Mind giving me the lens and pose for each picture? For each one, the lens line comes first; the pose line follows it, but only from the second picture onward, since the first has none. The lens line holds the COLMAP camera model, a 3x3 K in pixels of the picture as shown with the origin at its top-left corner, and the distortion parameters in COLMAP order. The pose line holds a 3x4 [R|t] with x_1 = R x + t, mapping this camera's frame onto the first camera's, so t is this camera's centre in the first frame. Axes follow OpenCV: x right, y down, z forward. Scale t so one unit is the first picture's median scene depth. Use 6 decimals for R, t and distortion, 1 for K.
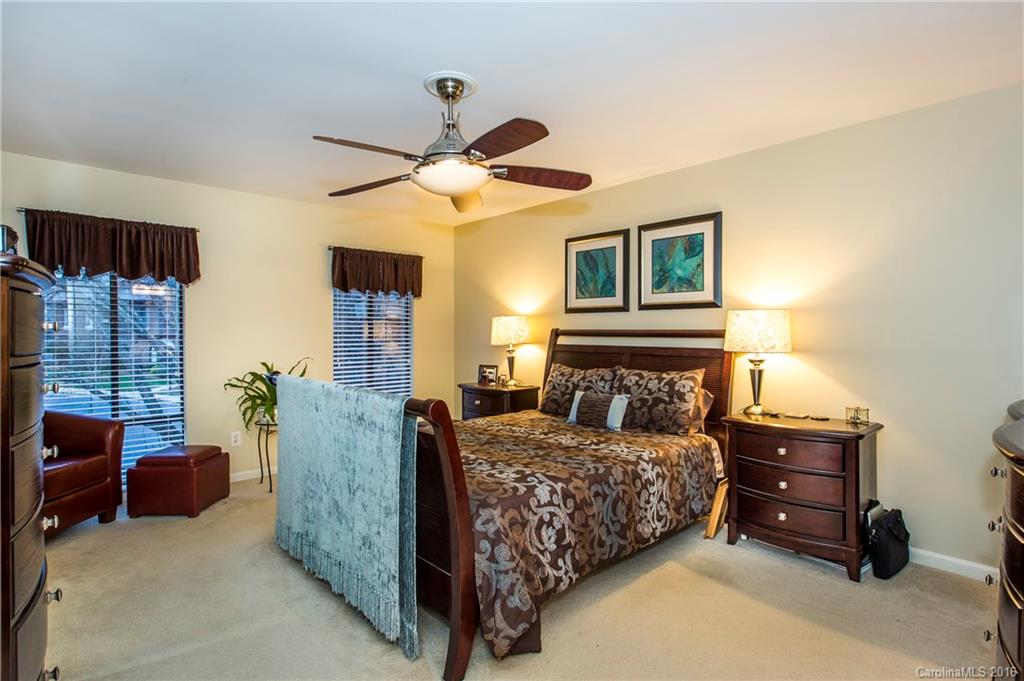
lens RADIAL K [[503.1, 0, 509.9], [0, 503.1, 330.3], [0, 0, 1]] dist [-0.016095, -0.000194]
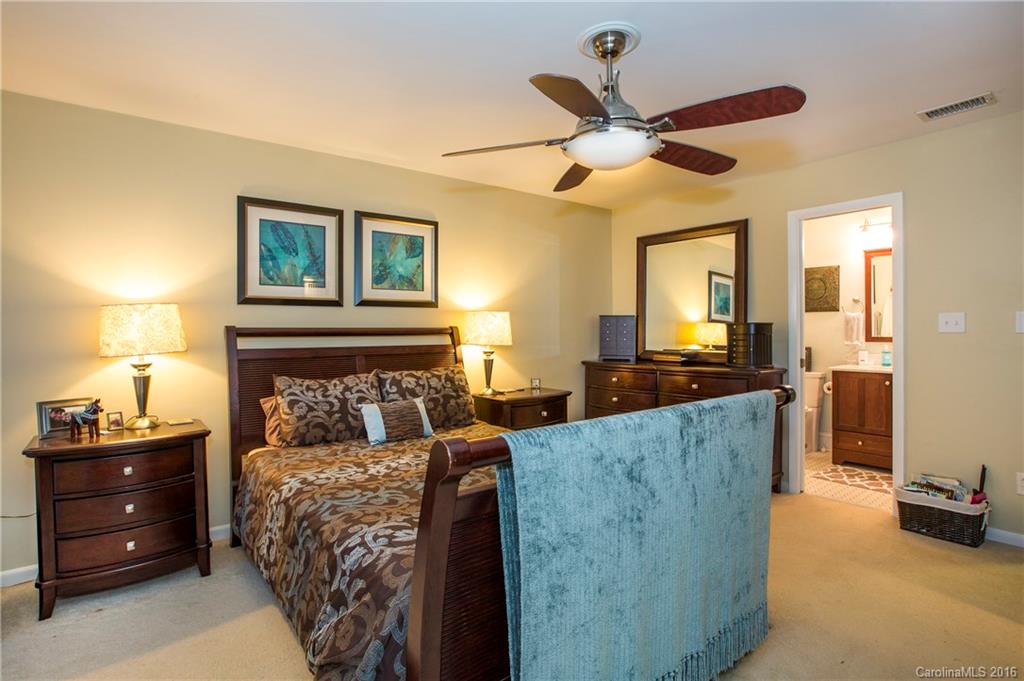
lens RADIAL K [[503.1, 0, 509.9], [0, 503.1, 330.3], [0, 0, 1]] dist [-0.016095, -0.000194]
pose [[0.135543, -0.005973, 0.990753, -0.599403], [0.004718, 0.999974, 0.005383, -0.000682], [-0.990760, 0.003945, 0.135568, 0.630309]]
